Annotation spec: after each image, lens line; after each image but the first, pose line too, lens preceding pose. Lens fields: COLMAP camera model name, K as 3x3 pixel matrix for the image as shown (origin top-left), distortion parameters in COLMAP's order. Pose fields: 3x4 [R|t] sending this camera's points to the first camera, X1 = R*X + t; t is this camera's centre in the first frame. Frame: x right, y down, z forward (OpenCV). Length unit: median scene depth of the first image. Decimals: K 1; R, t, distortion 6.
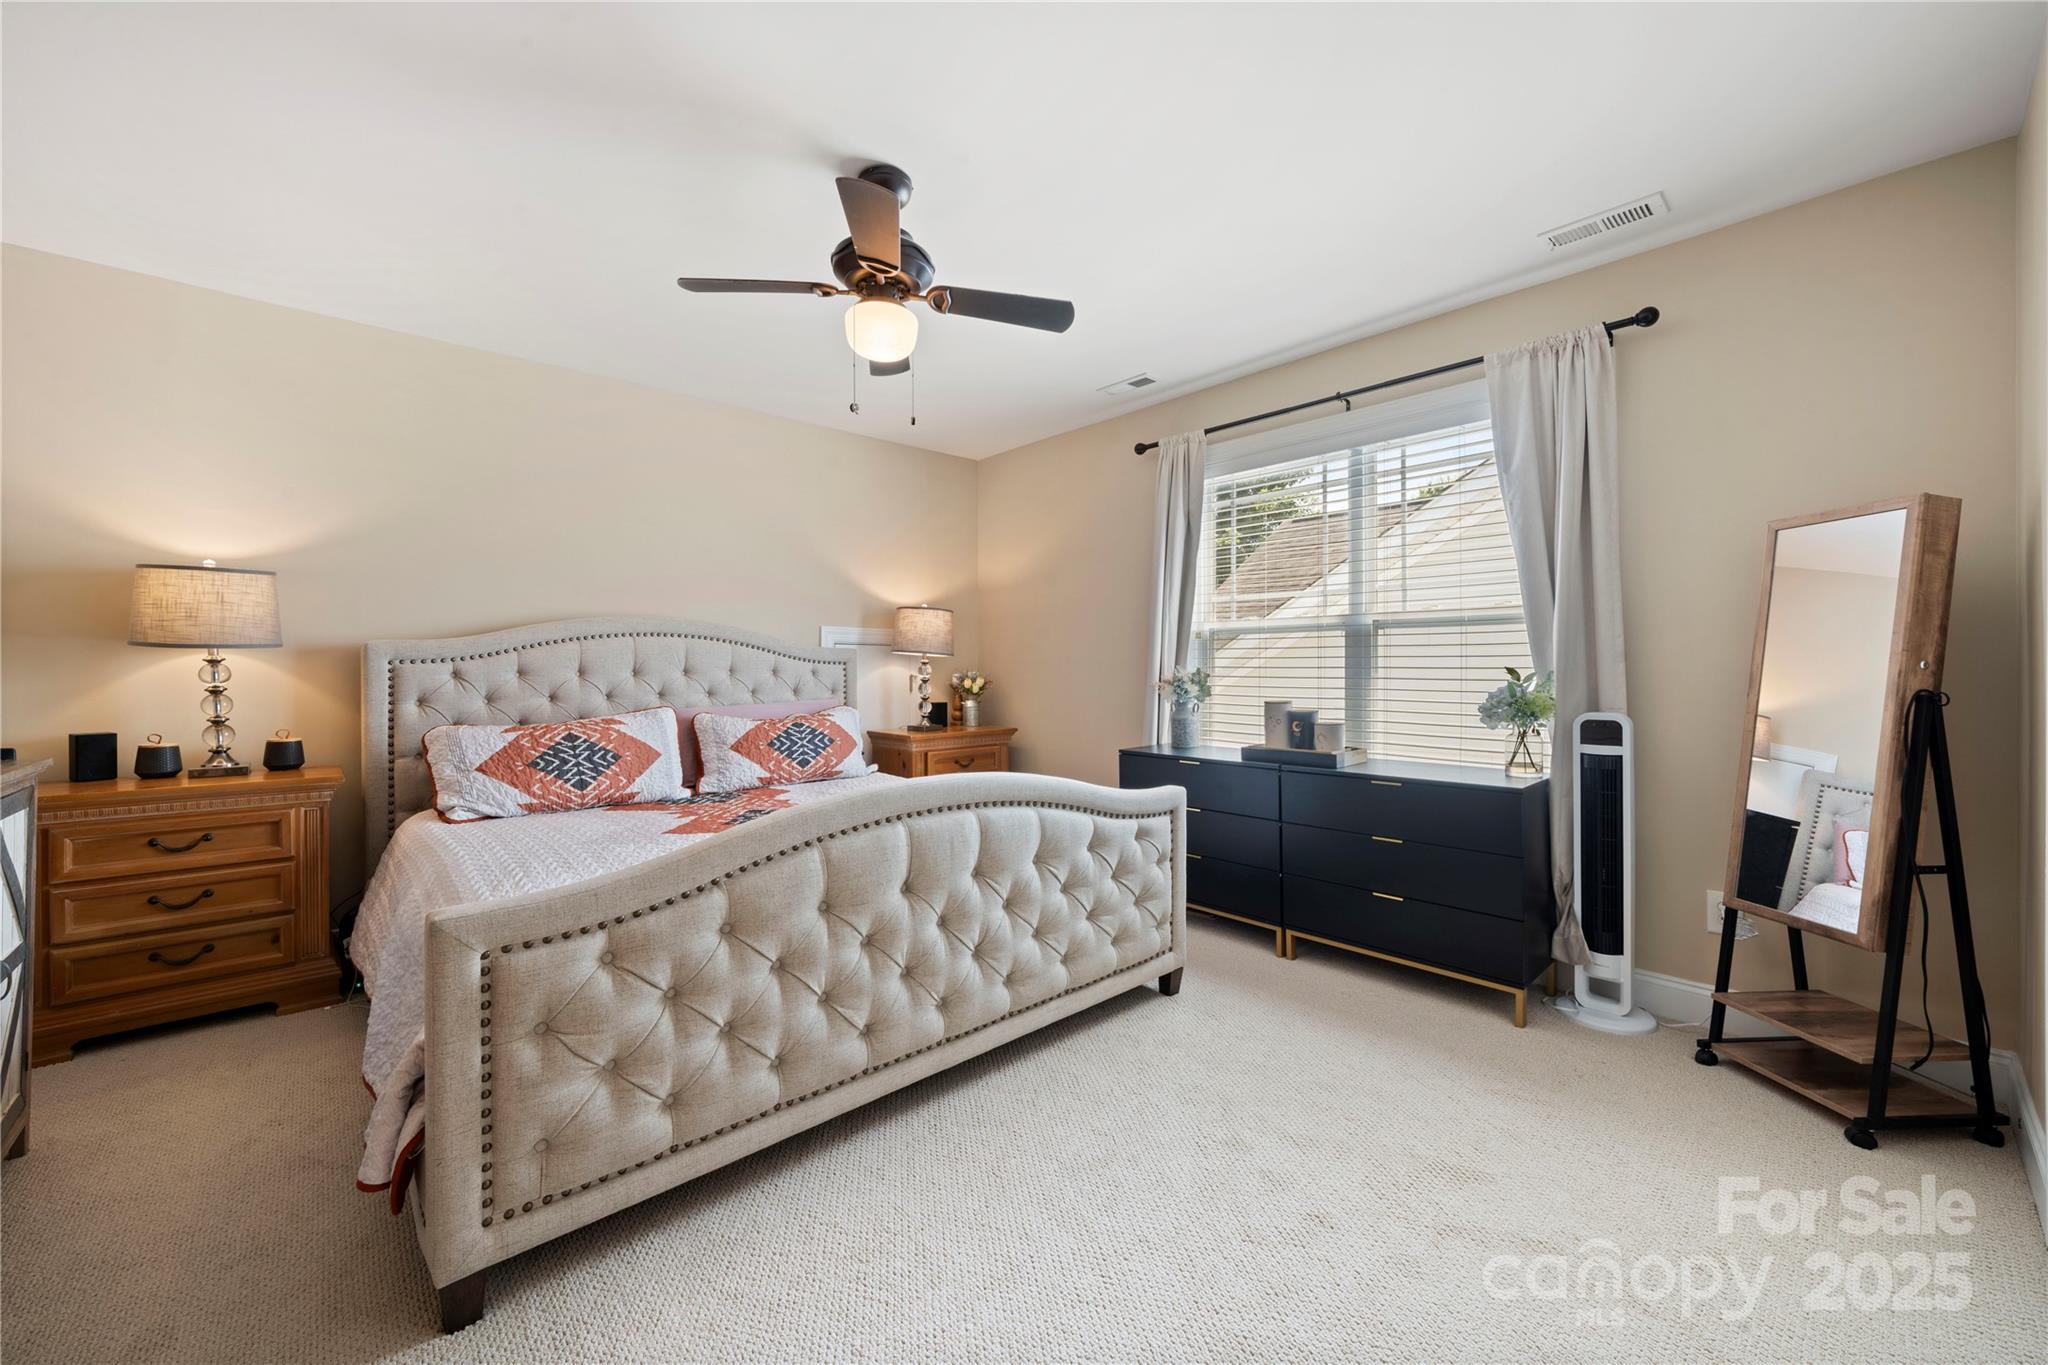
lens RADIAL K [[782.1, 0, 1022.8], [0, 782.1, 687.3], [0, 0, 1]] dist [-0.000819, -0.000242]
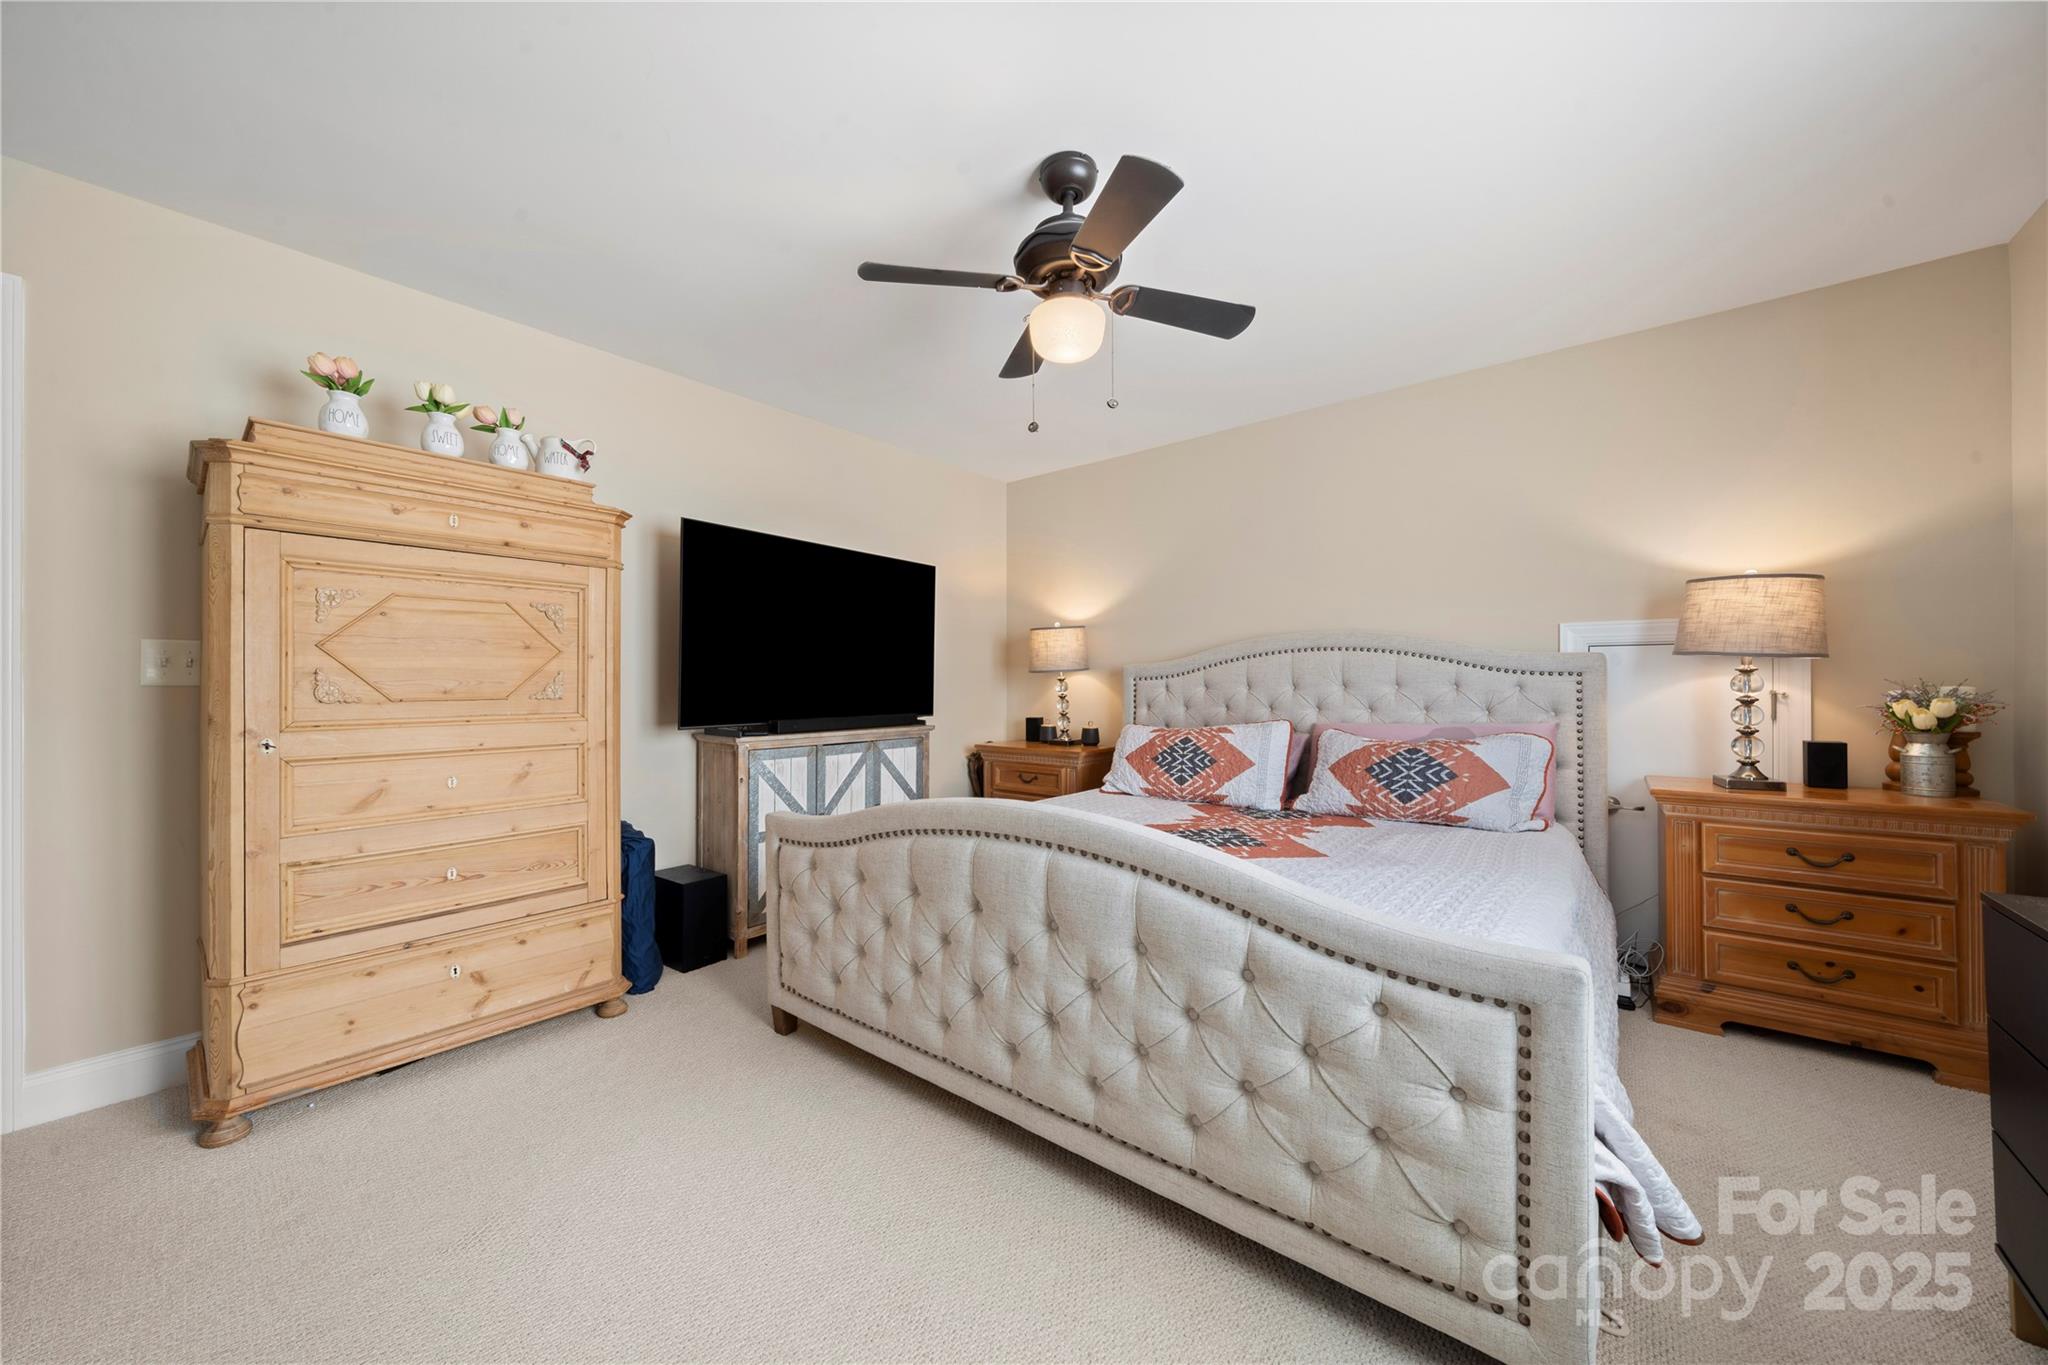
lens RADIAL K [[725.0, 0, 1031.9], [0, 725.0, 684.5], [0, 0, 1]] dist [0.000384, -0.000041]
pose [[0.151107, -0.004134, -0.988509, 0.434869], [-0.022077, 0.999728, -0.007556, -0.006915], [0.988271, 0.022965, 0.150975, 0.536511]]
